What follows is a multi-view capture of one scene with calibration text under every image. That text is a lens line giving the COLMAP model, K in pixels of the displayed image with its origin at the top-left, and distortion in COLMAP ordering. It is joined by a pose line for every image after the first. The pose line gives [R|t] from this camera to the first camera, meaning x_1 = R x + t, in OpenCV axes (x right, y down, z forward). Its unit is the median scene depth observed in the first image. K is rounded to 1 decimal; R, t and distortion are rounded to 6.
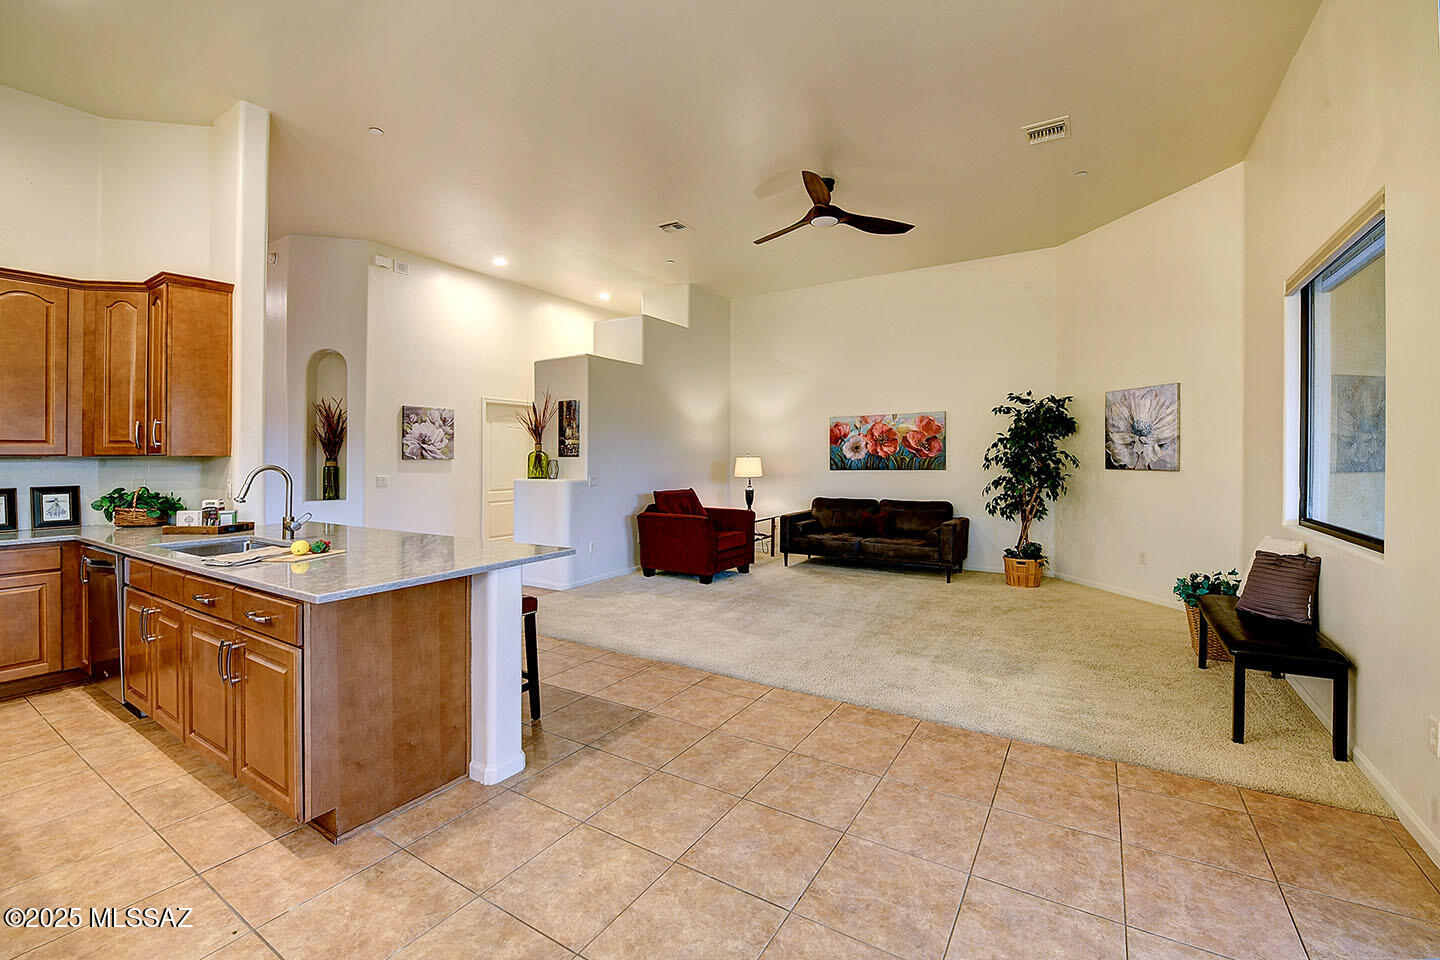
lens RADIAL K [[613.6, 0, 714.8], [0, 613.6, 467.5], [0, 0, 1]] dist [-0.019515, -0.000874]
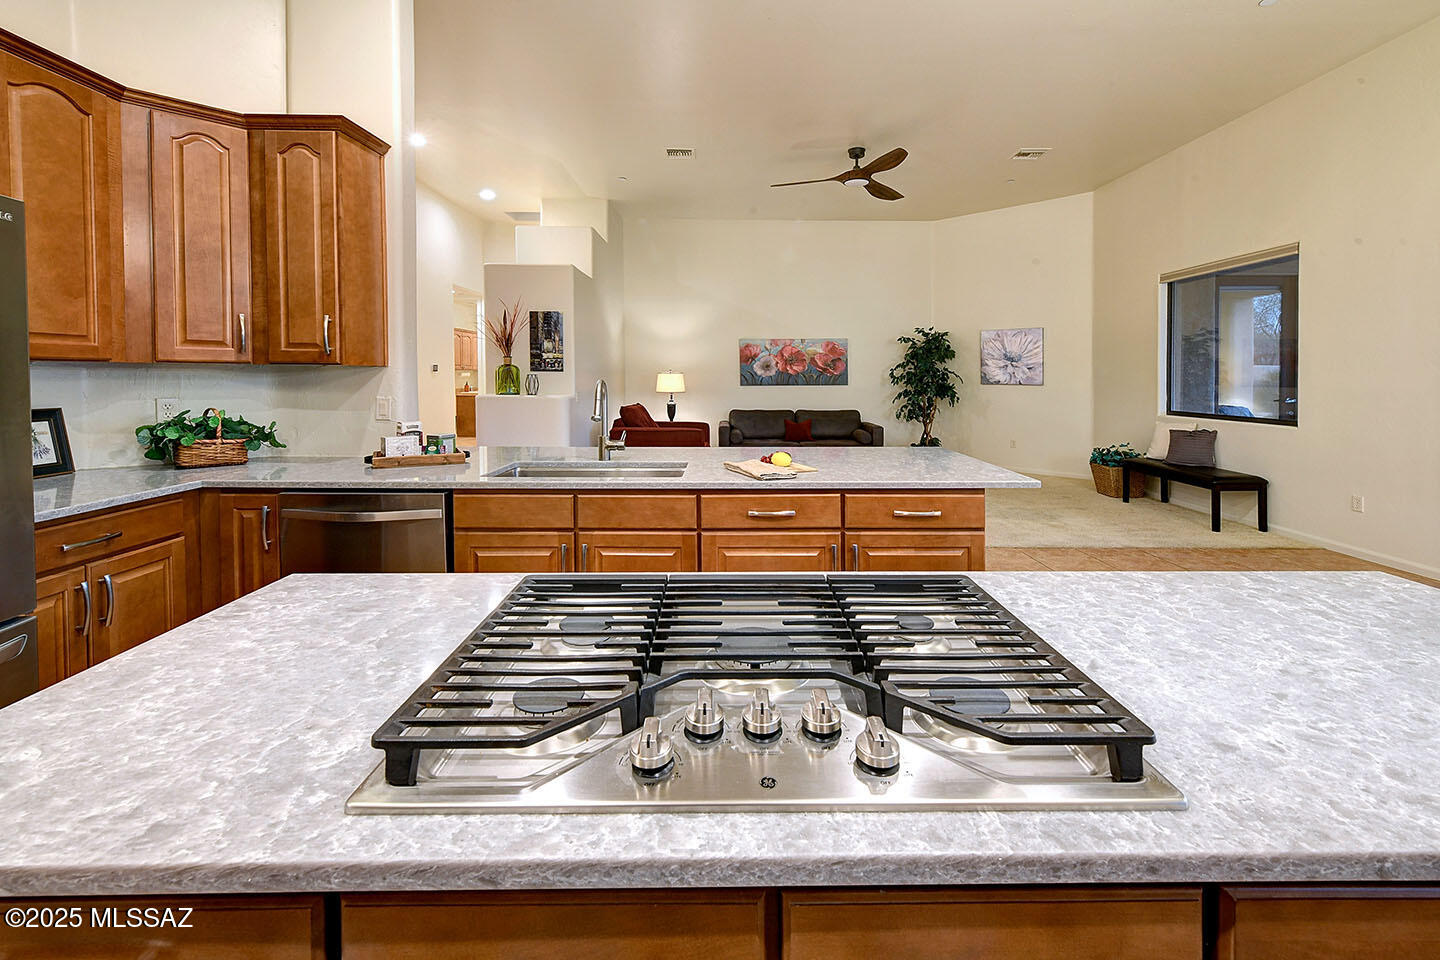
lens RADIAL K [[613.6, 0, 685.8], [0, 613.6, 394.7], [0, 0, 1]] dist [-0.019515, -0.000874]
pose [[0.863066, -0.007703, 0.505032, -0.531027], [-0.000160, 0.999879, 0.015525, 0.003821], [-0.505091, -0.013480, 0.862961, 0.081021]]
